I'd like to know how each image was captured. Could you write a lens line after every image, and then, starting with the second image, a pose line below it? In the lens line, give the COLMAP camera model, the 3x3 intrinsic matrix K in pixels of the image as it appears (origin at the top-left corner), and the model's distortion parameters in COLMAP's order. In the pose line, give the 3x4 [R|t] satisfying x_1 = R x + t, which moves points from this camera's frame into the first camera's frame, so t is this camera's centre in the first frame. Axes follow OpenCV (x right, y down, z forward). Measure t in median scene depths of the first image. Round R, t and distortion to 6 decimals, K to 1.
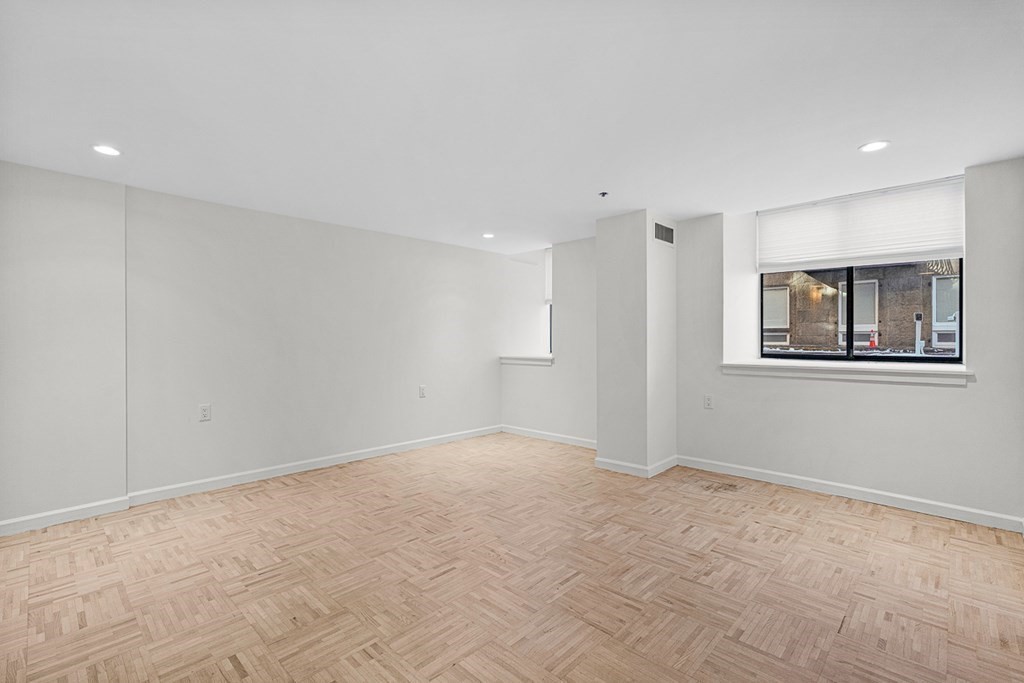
lens RADIAL K [[460.0, 0, 514.9], [0, 460.0, 338.4], [0, 0, 1]] dist [-0.001900, 0.000233]
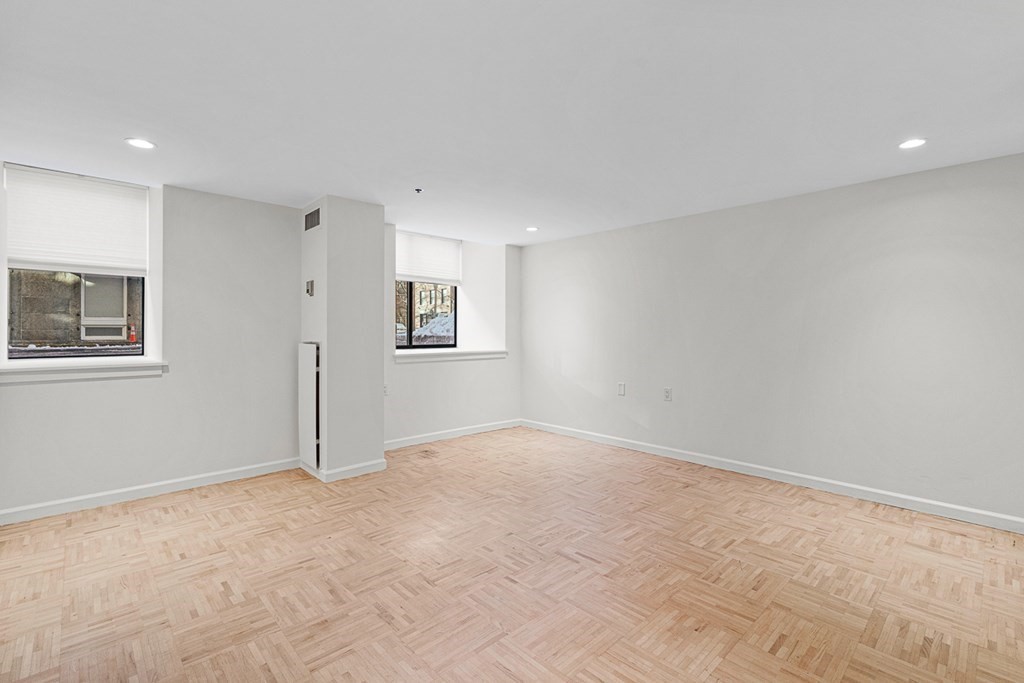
lens RADIAL K [[460.0, 0, 514.9], [0, 460.0, 338.4], [0, 0, 1]] dist [-0.001900, 0.000233]
pose [[0.052467, -0.010677, 0.998566, -0.906956], [-0.002126, 0.999939, 0.010803, 0.000804], [-0.998620, -0.002690, 0.052442, 0.836877]]
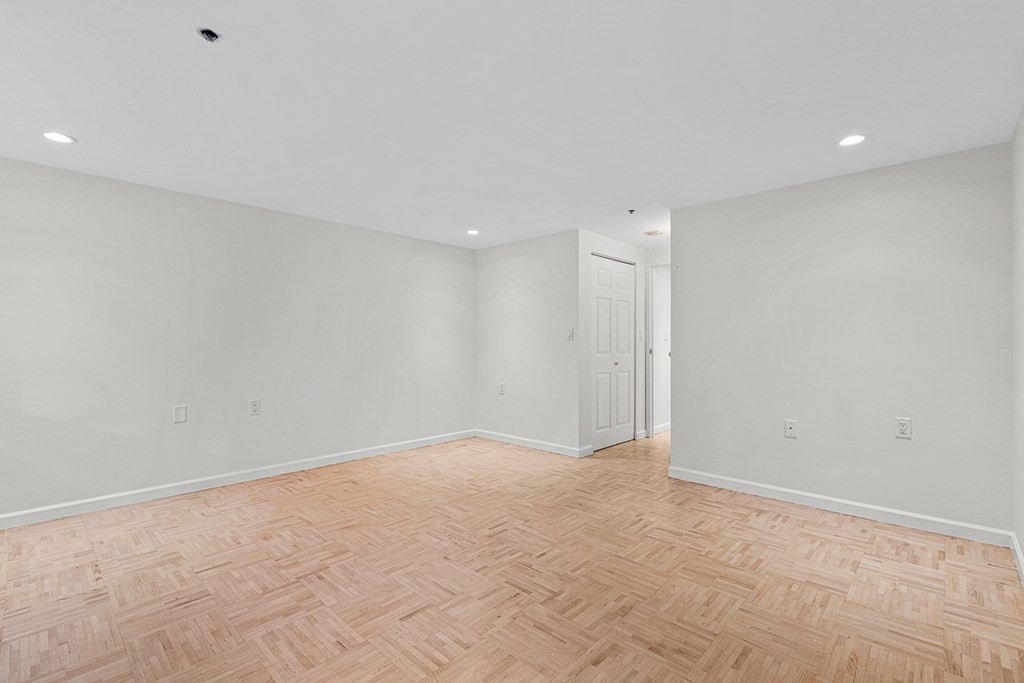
lens RADIAL K [[461.5, 0, 502.3], [0, 461.5, 342.8], [0, 0, 1]] dist [-0.001538, 0.000032]
pose [[-0.999945, 0.002890, 0.010047, -0.136752], [0.002900, 0.999995, 0.000957, 0.015521], [-0.010044, 0.000986, -0.999949, 1.680136]]
